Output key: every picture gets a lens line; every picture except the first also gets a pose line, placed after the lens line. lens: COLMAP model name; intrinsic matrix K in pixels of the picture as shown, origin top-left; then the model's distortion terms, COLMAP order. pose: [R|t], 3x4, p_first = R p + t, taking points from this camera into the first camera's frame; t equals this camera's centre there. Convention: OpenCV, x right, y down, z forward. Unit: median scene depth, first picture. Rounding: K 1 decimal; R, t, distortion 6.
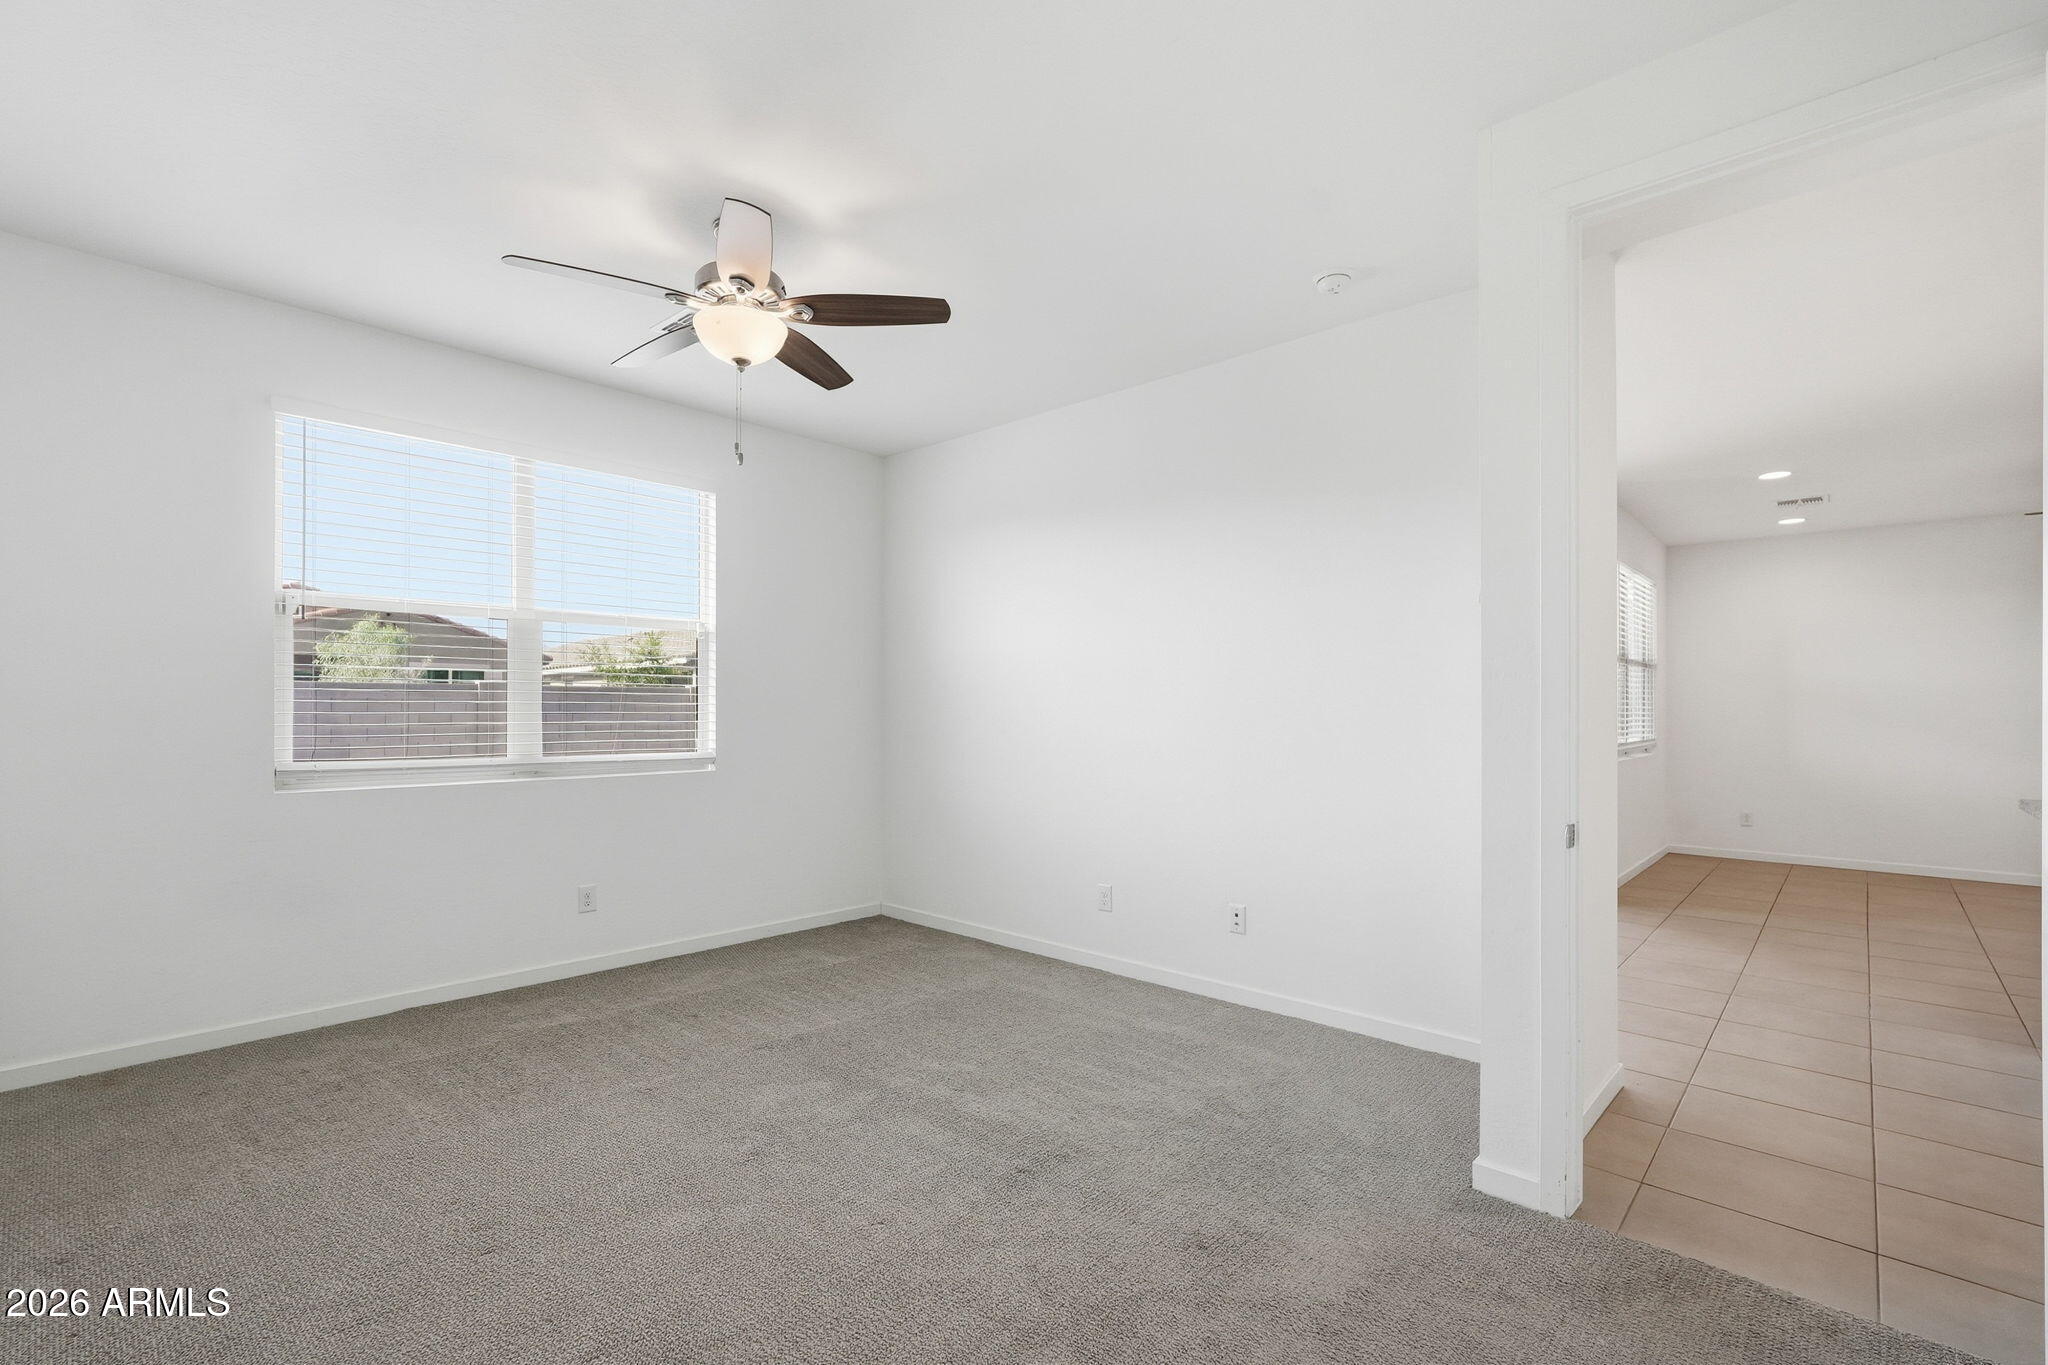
lens RADIAL K [[911.1, 0, 1014.5], [0, 911.1, 681.7], [0, 0, 1]] dist [-0.000876, 0.000353]
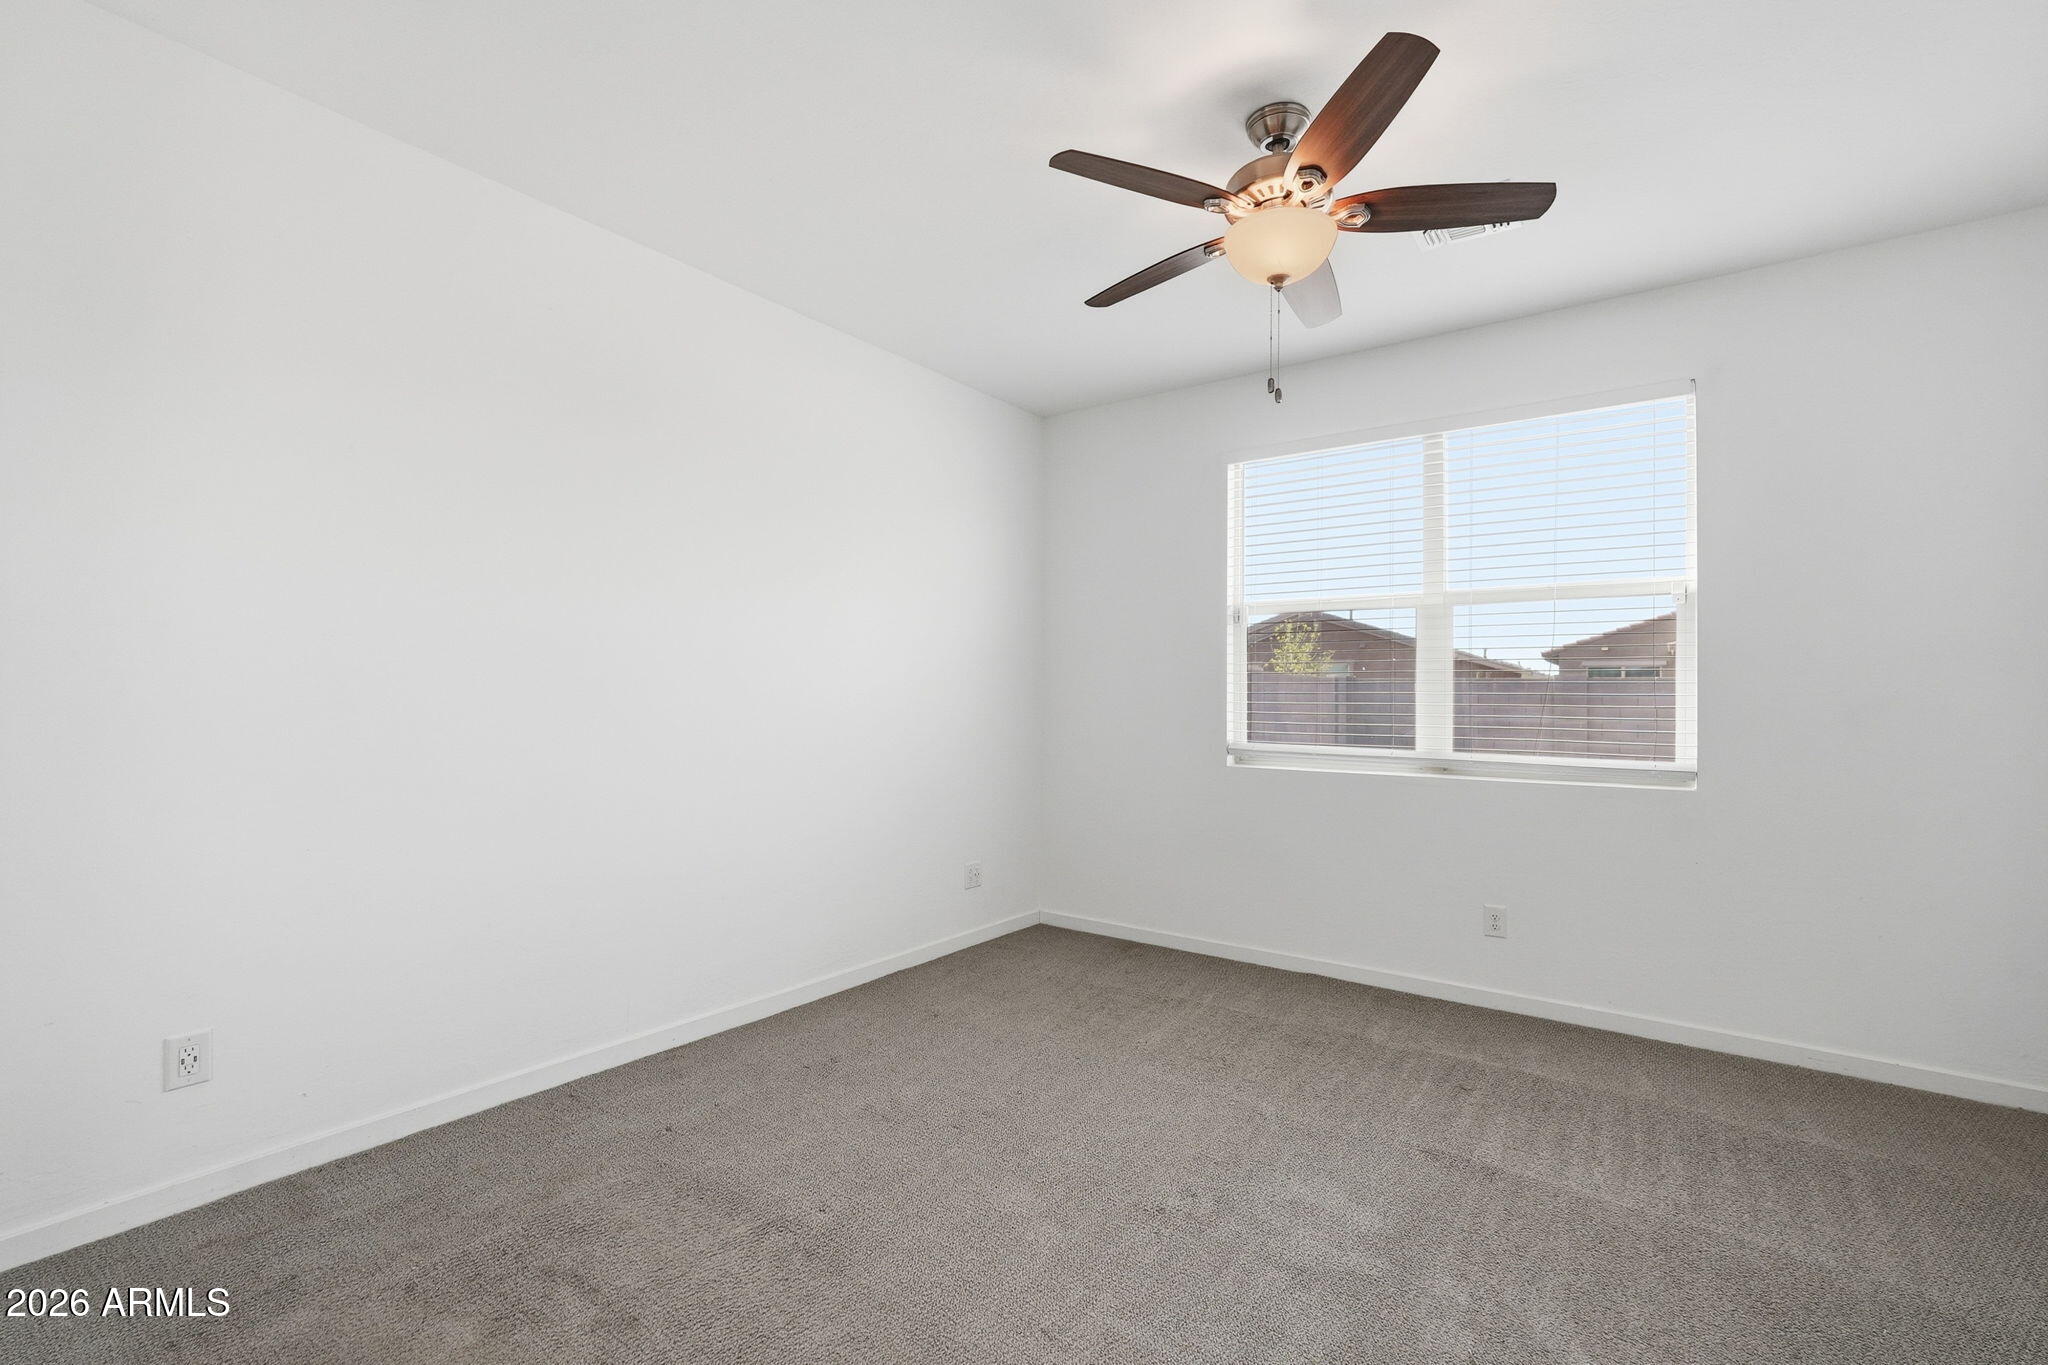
lens RADIAL K [[911.1, 0, 1014.5], [0, 911.1, 681.7], [0, 0, 1]] dist [-0.000876, 0.000353]
pose [[0.133227, -0.018727, -0.990909, 0.336130], [0.022004, 0.999631, -0.015934, 0.016051], [0.990841, -0.019681, 0.133590, 0.451866]]
